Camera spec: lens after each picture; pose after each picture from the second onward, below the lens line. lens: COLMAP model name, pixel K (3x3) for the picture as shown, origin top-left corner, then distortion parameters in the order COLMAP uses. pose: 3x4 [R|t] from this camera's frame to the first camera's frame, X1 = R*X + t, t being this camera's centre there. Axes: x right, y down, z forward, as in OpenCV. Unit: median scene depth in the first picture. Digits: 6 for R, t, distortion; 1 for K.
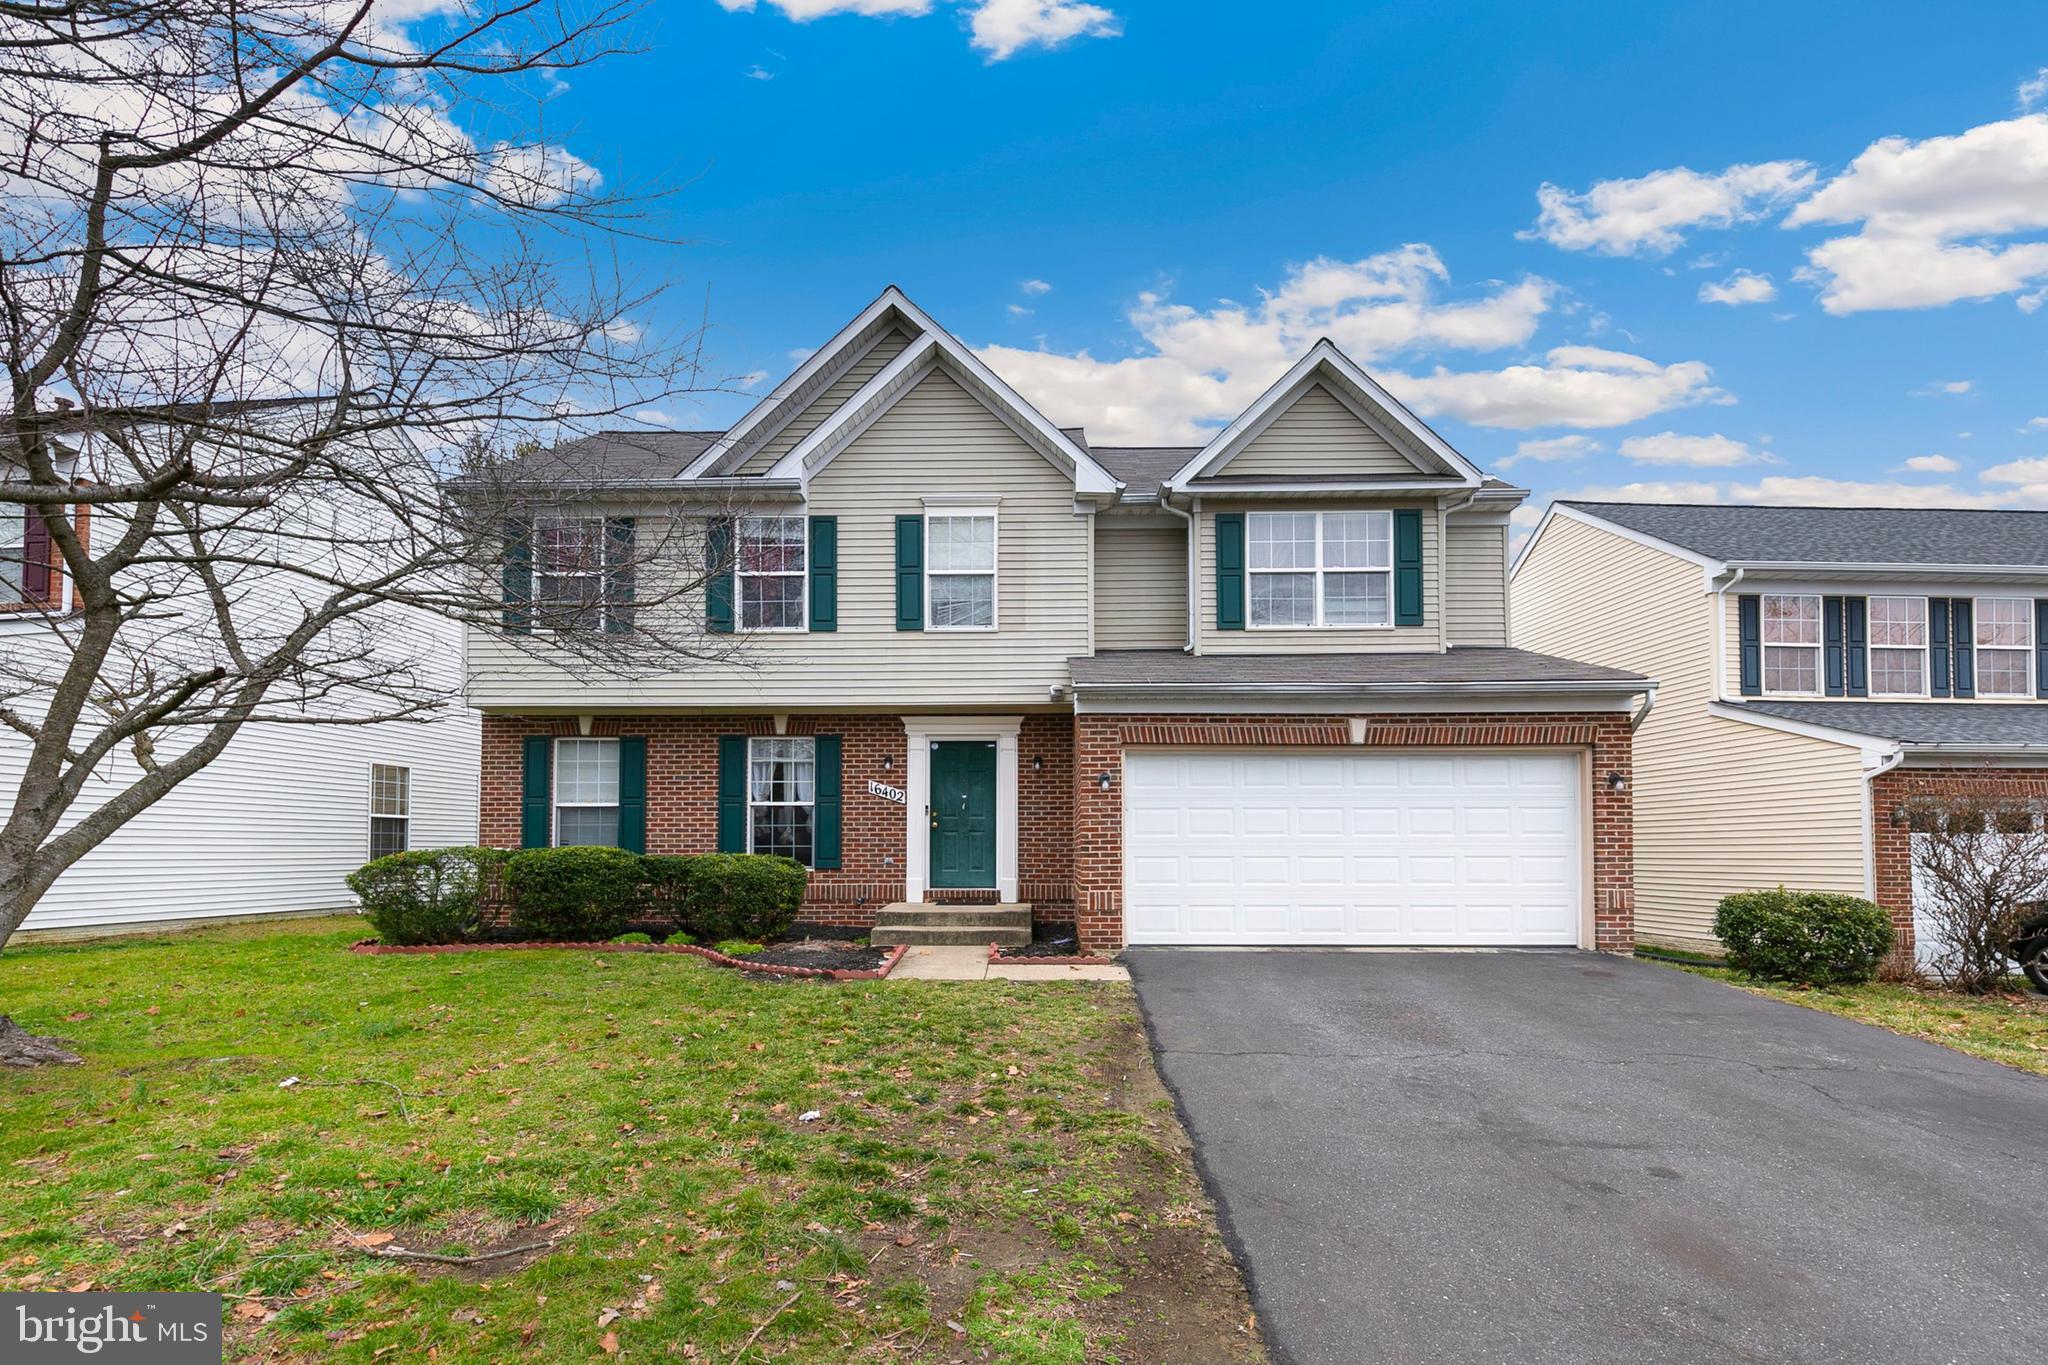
lens RADIAL K [[946.5, 0, 1016.1], [0, 946.5, 710.1], [0, 0, 1]] dist [-0.001137, 0.000382]
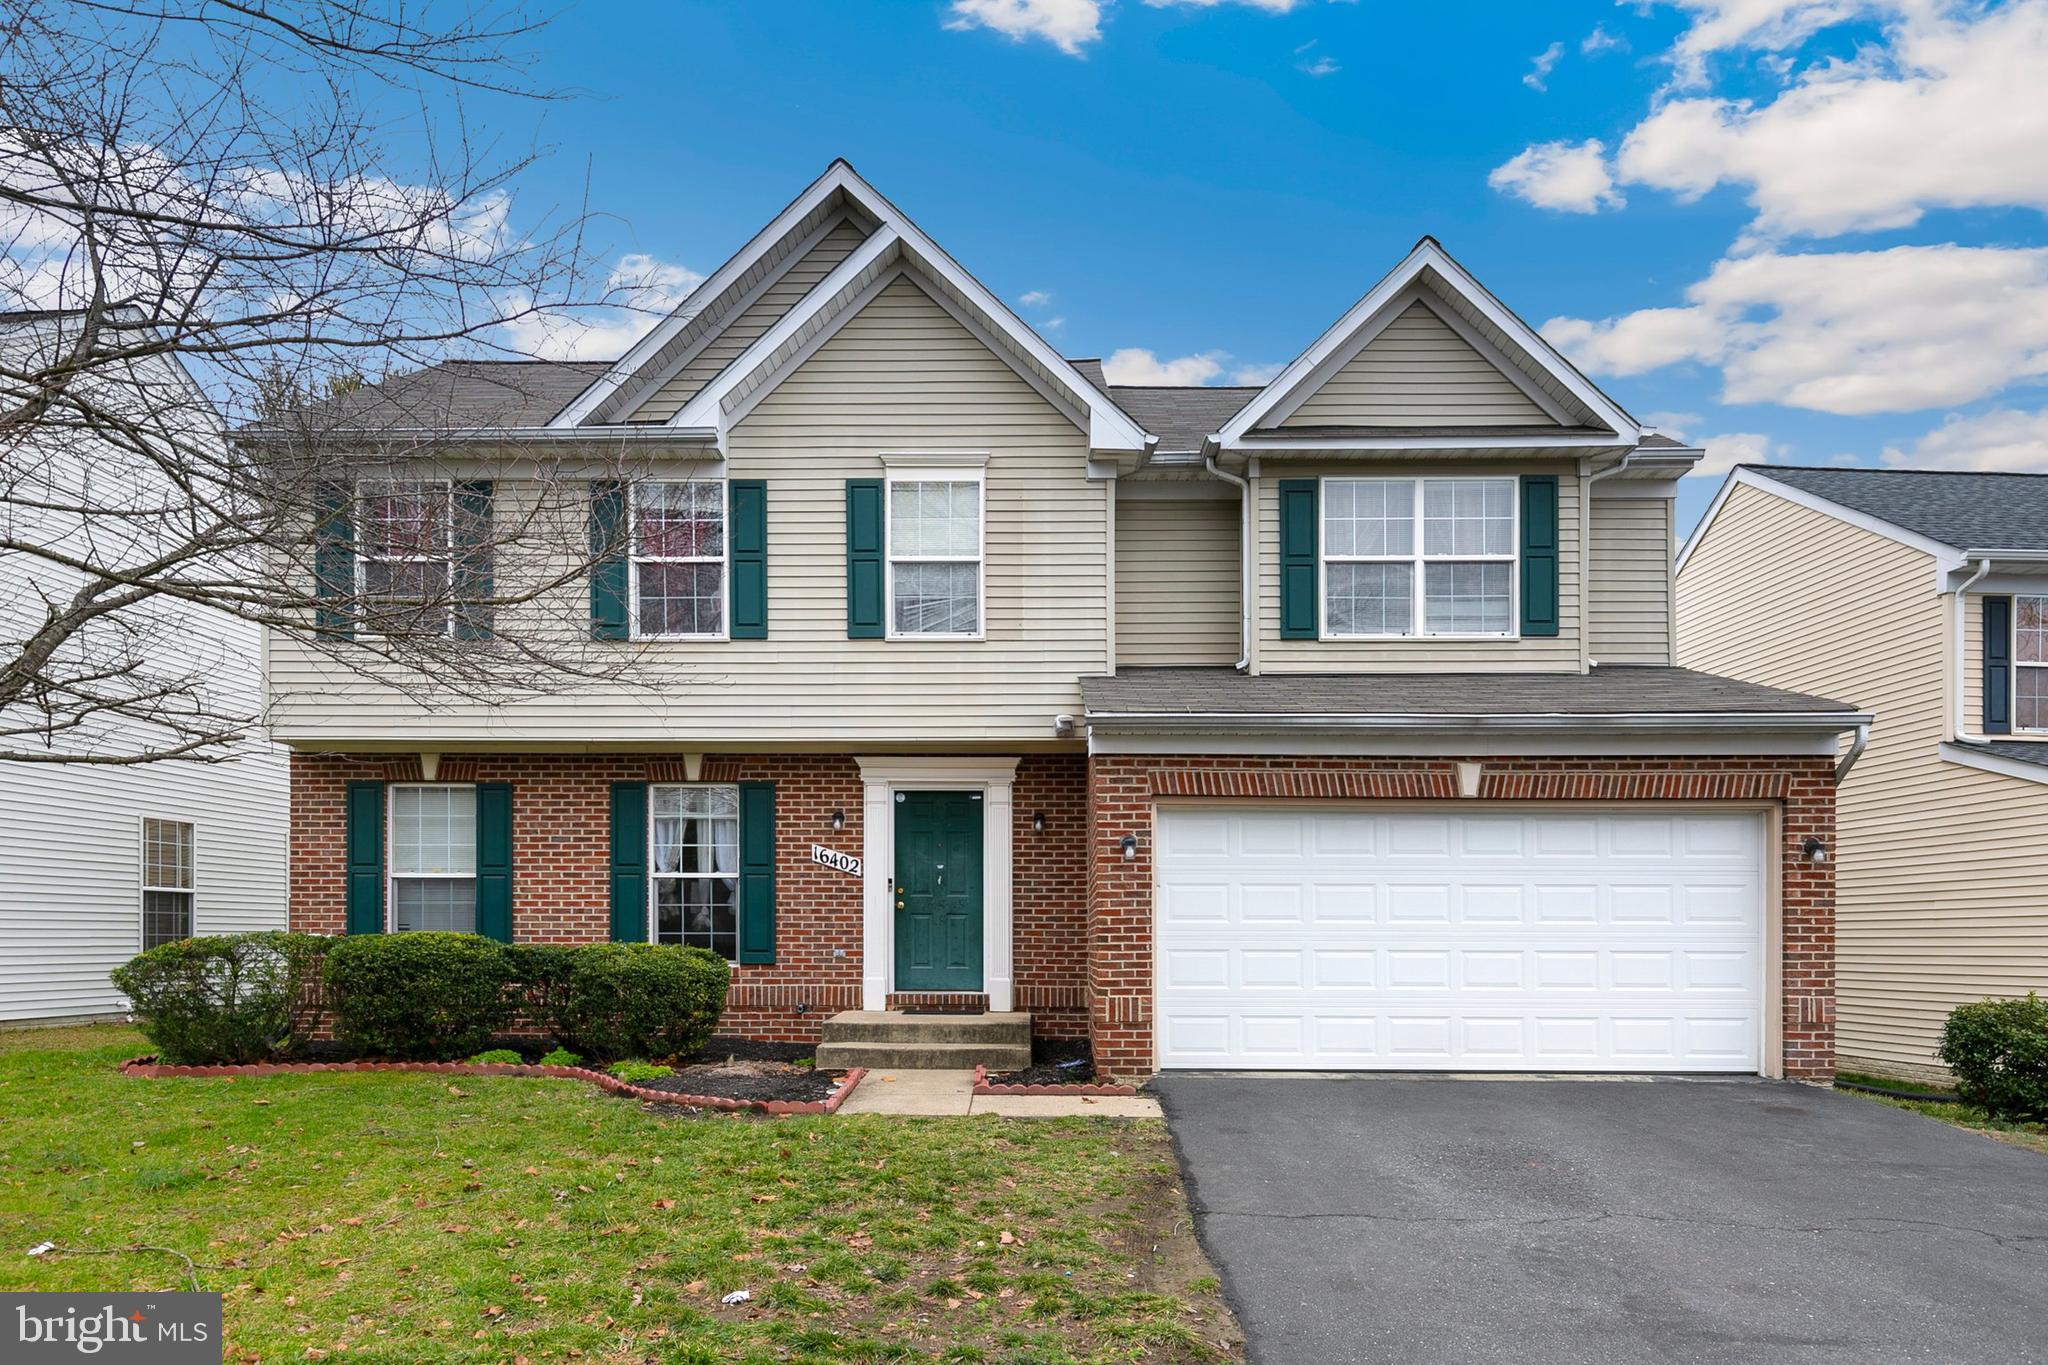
lens RADIAL K [[946.5, 0, 1016.1], [0, 946.5, 710.1], [0, 0, 1]] dist [-0.001137, 0.000382]
pose [[0.999966, 0.003044, -0.007659, 0.010447], [-0.003684, 0.996368, -0.085073, 0.032460], [0.007372, 0.085099, 0.996345, 0.254102]]
